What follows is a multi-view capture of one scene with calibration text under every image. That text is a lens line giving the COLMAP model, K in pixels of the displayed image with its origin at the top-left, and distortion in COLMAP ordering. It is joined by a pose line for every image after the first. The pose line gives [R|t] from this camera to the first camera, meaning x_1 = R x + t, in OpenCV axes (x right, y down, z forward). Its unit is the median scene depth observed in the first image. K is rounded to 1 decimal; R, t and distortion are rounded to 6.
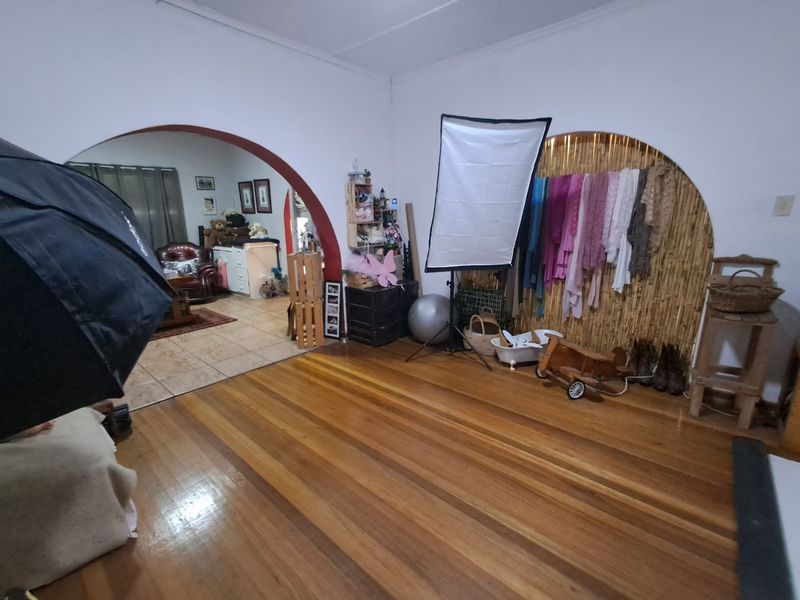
lens RADIAL K [[361.4, 0, 395.1], [0, 361.4, 302.2], [0, 0, 1]] dist [-0.002509, -0.000023]
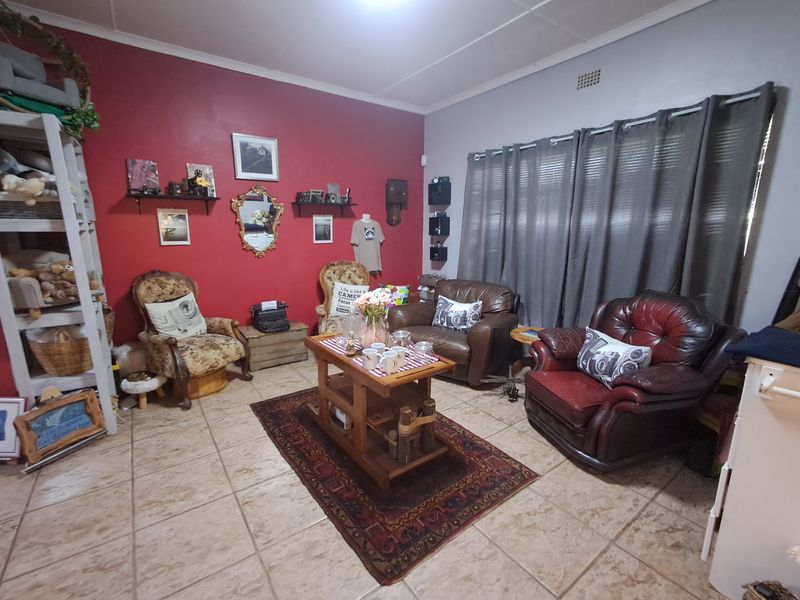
lens RADIAL K [[361.4, 0, 395.1], [0, 361.4, 302.2], [0, 0, 1]] dist [-0.002509, -0.000023]
pose [[-0.226388, 0.210421, -0.951037, -0.274392], [-0.231865, 0.936678, 0.262438, -0.308798], [0.946038, 0.279925, -0.163264, 1.284671]]
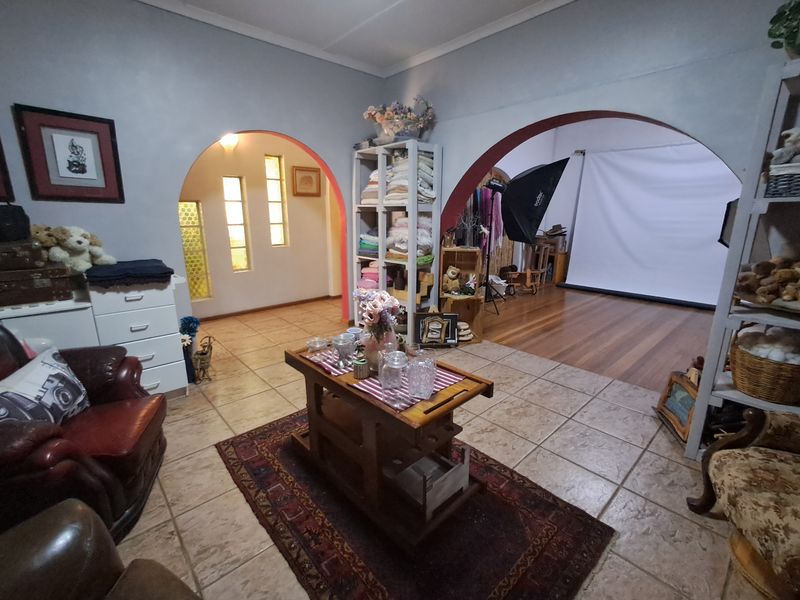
lens RADIAL K [[361.4, 0, 395.1], [0, 361.4, 302.2], [0, 0, 1]] dist [-0.002509, -0.000023]
pose [[0.116635, -0.239240, 0.963930, -1.243643], [0.234146, 0.949820, 0.207407, -0.241827], [-0.965180, 0.201509, 0.166800, 1.058585]]
